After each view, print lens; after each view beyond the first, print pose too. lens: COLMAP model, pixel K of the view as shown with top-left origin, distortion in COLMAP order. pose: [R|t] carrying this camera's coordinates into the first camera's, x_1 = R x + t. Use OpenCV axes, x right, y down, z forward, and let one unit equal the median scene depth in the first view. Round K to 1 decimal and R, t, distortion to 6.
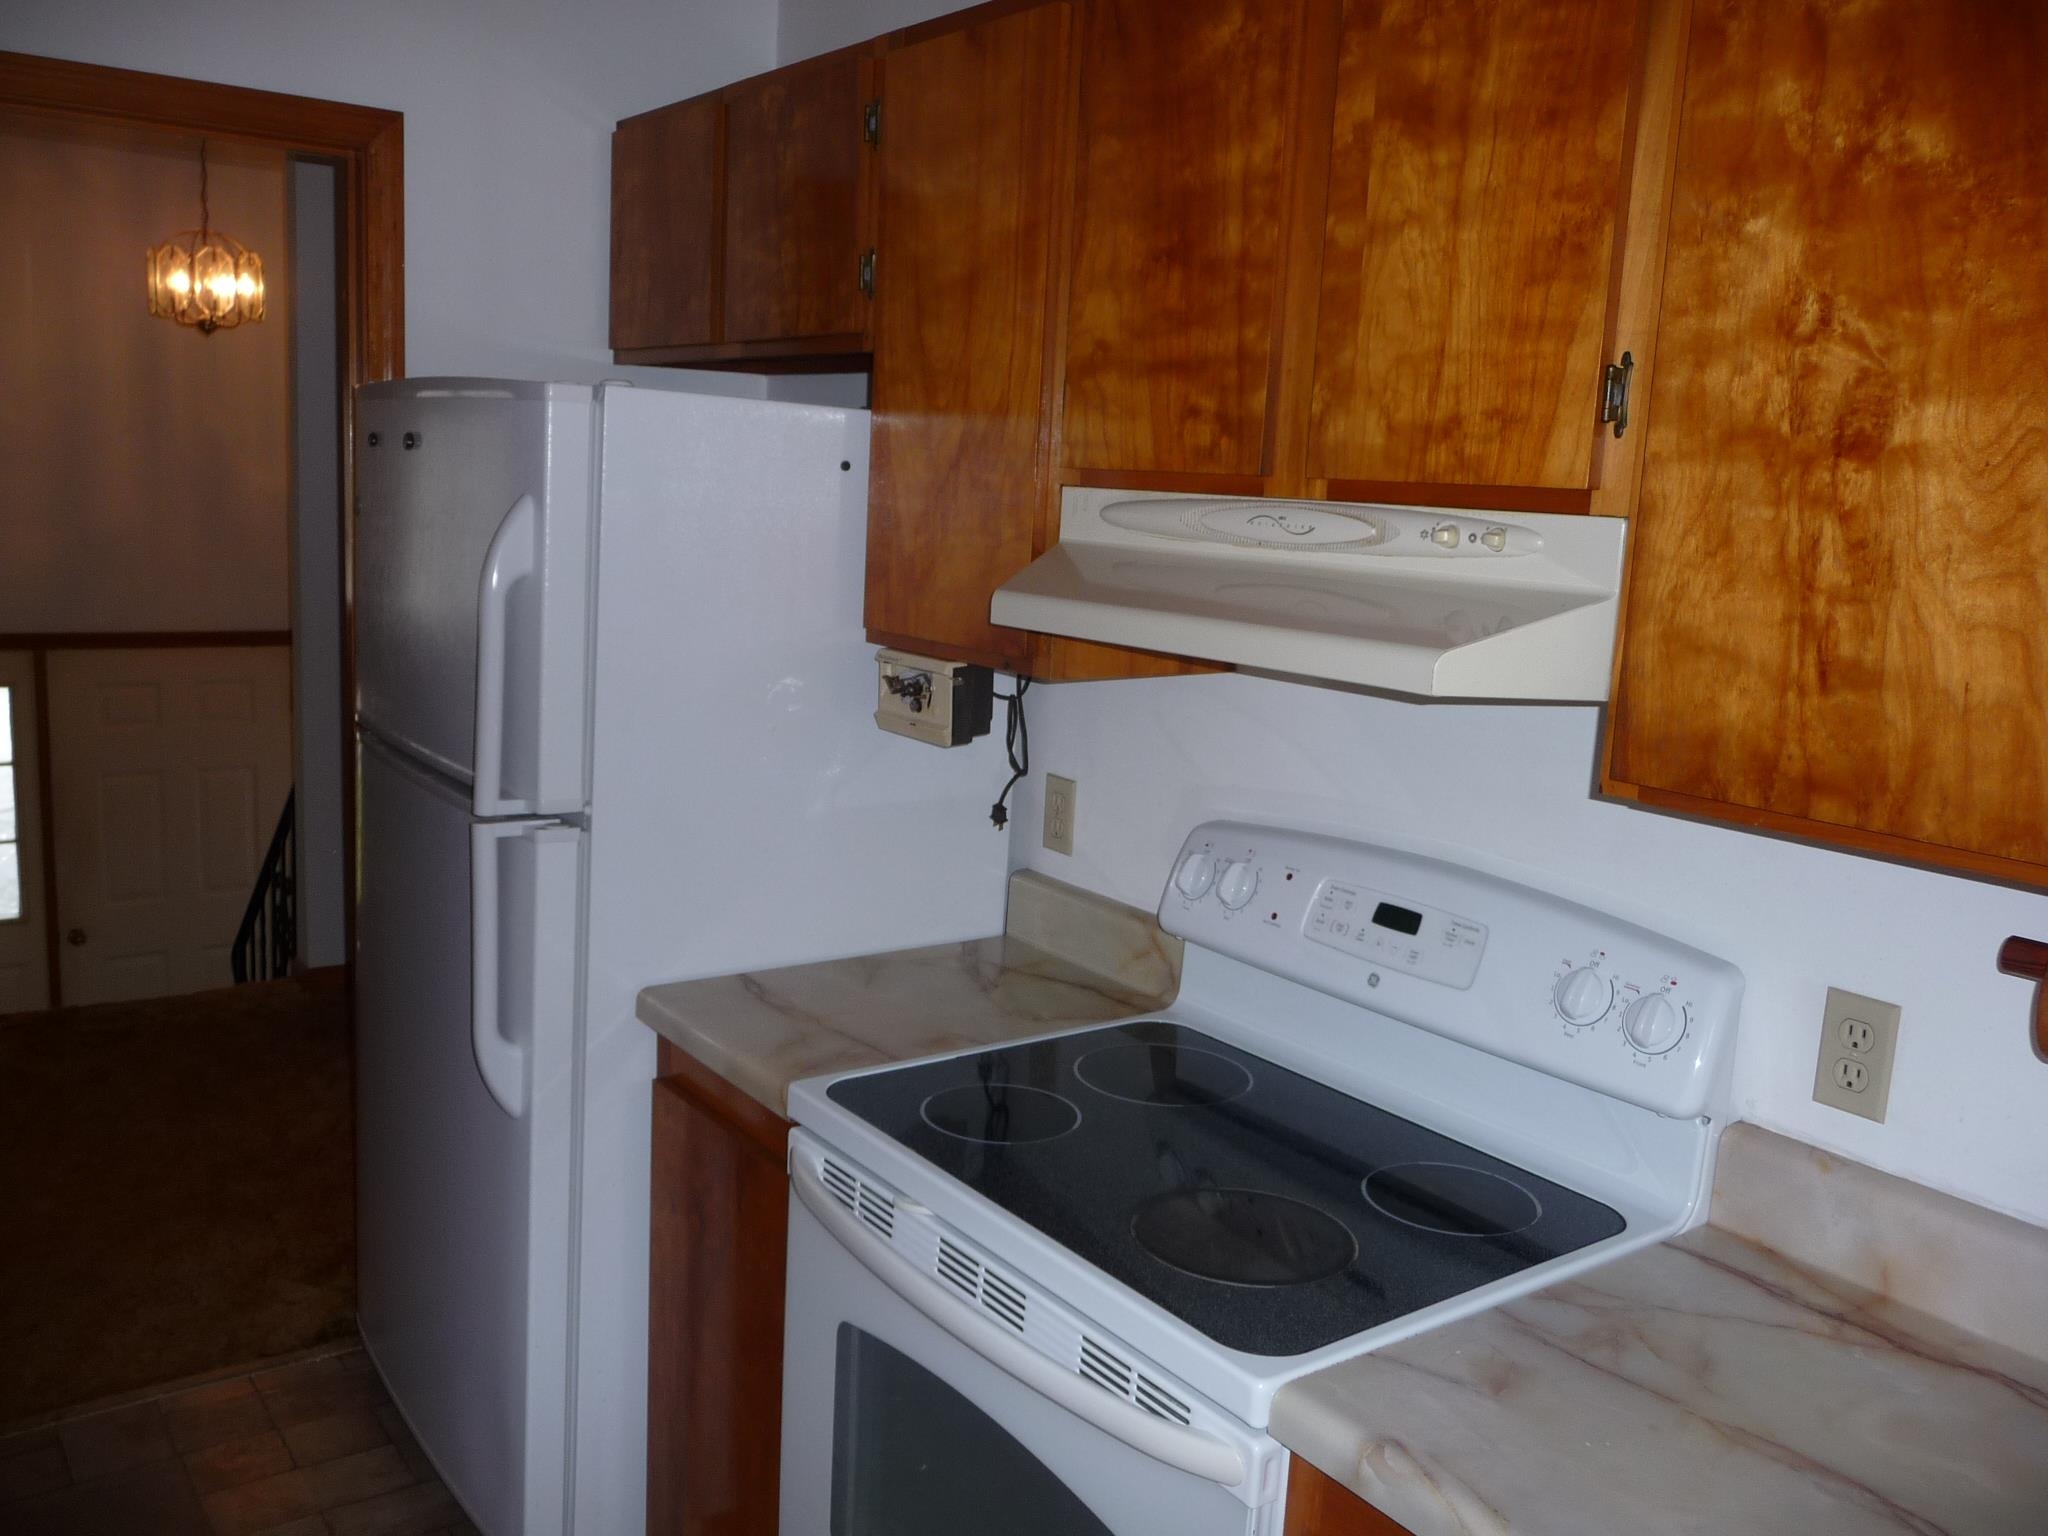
lens RADIAL K [[1705.2, 0, 1021.8], [0, 1705.2, 760.2], [0, 0, 1]] dist [-0.040836, 0.035312]
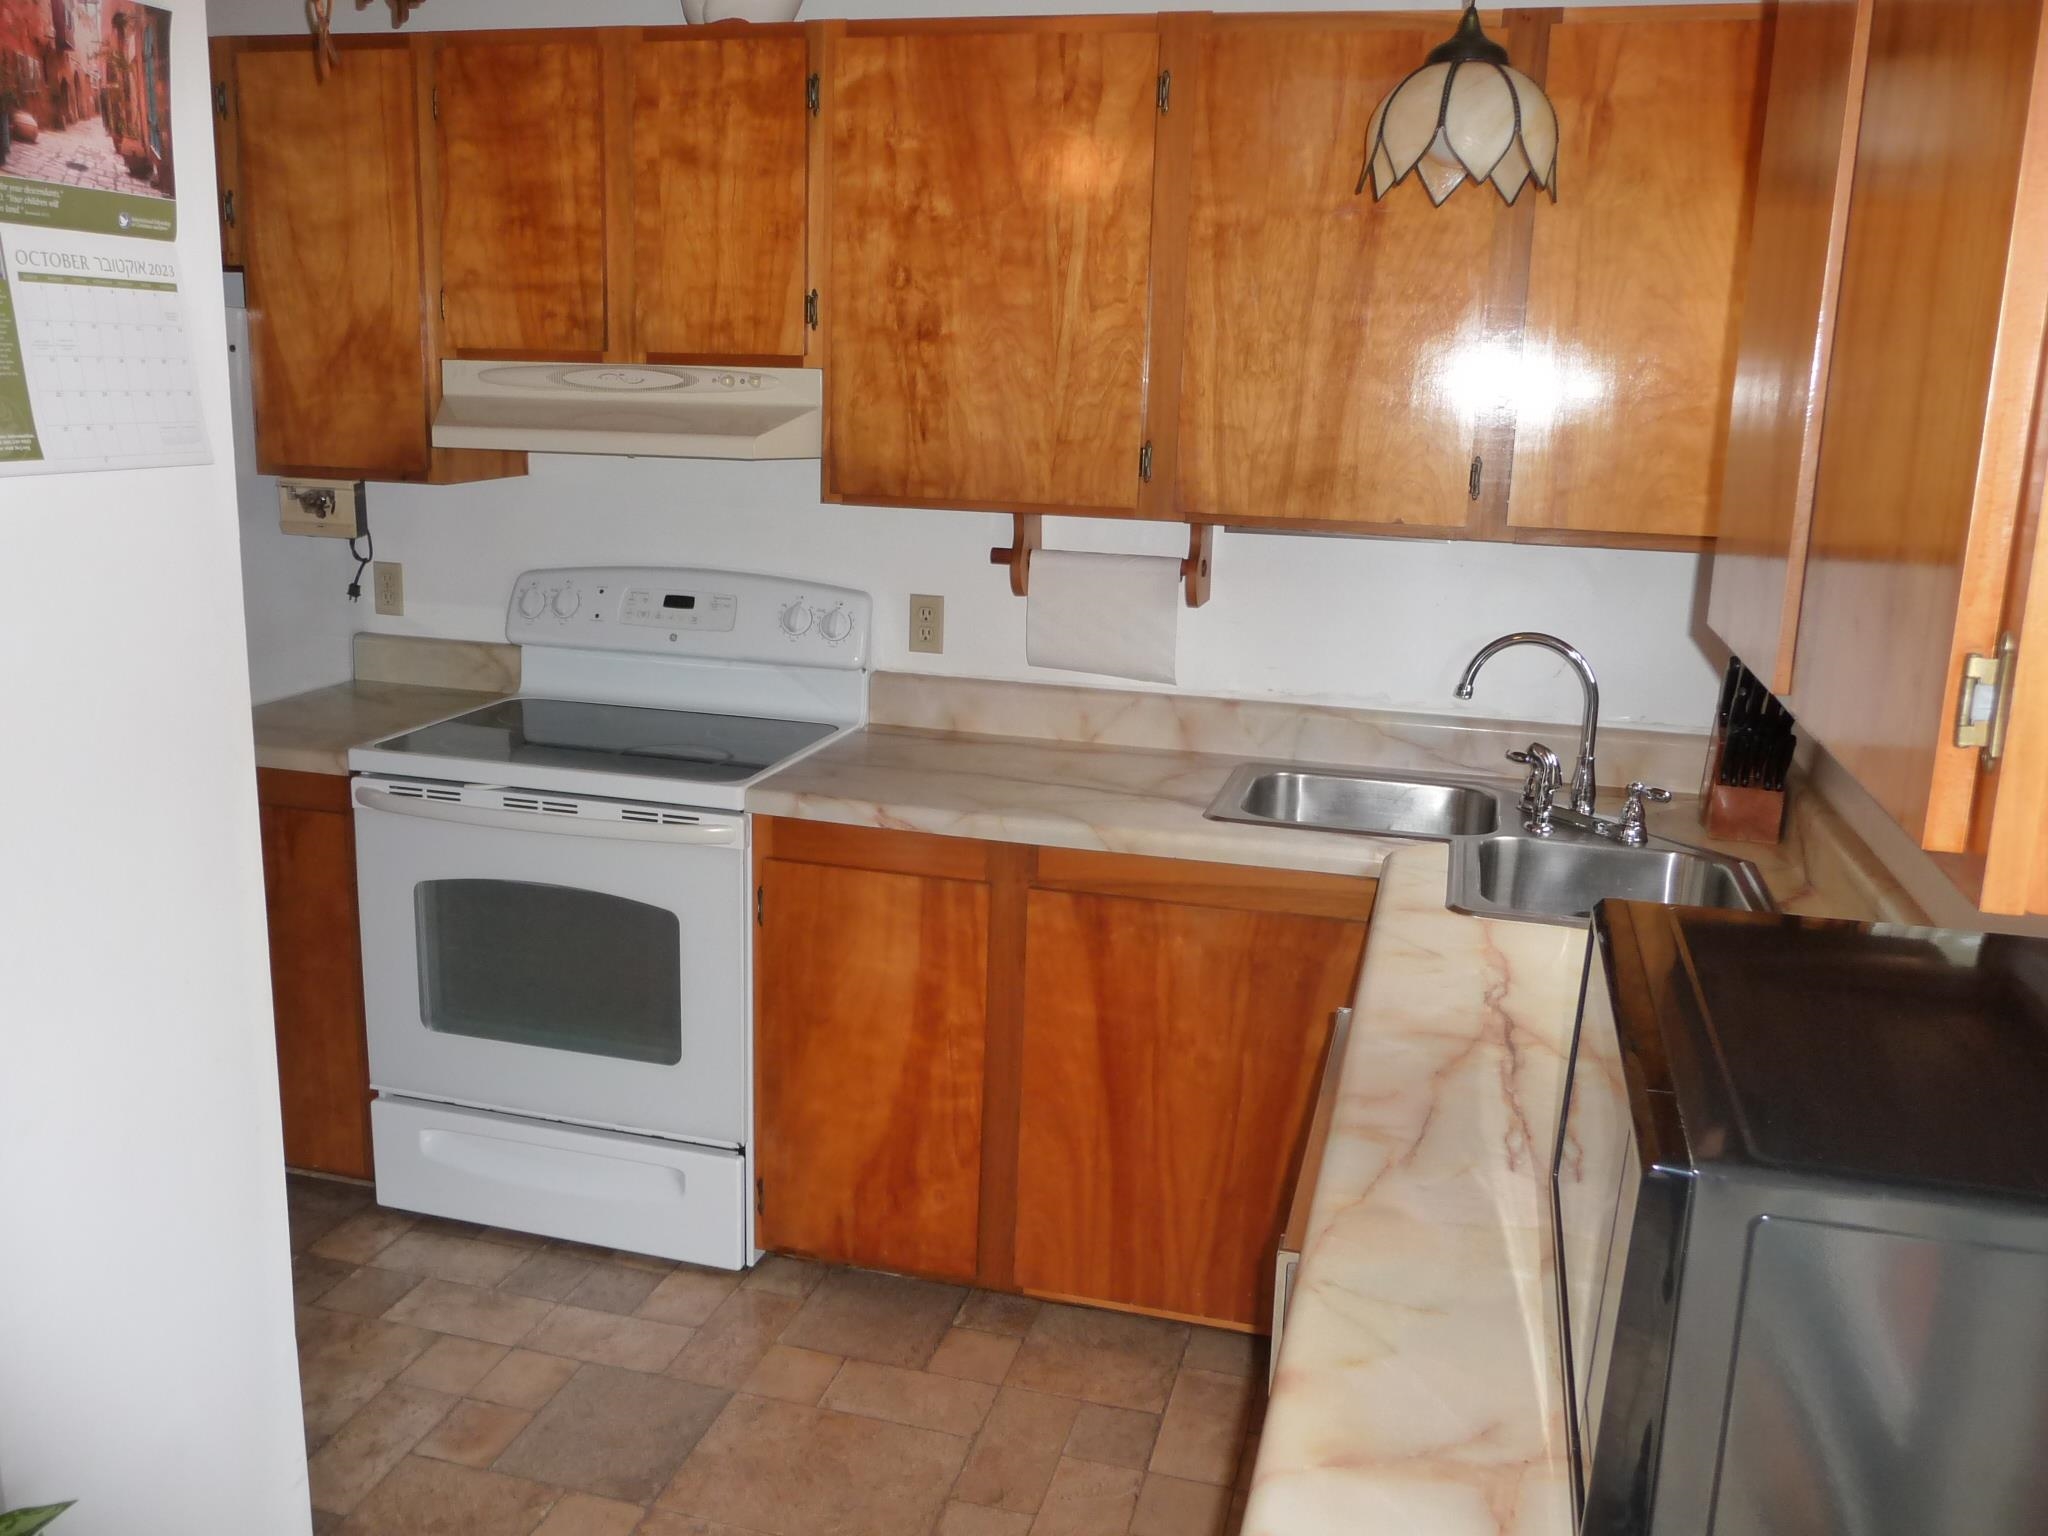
lens RADIAL K [[1705.2, 0, 1020.1], [0, 1705.2, 756.2], [0, 0, 1]] dist [-0.040836, 0.035312]
pose [[0.784349, -0.165672, 0.597787, -0.735295], [0.113366, 0.985729, 0.124441, 0.089701], [-0.609873, -0.029836, 0.791937, -0.778739]]
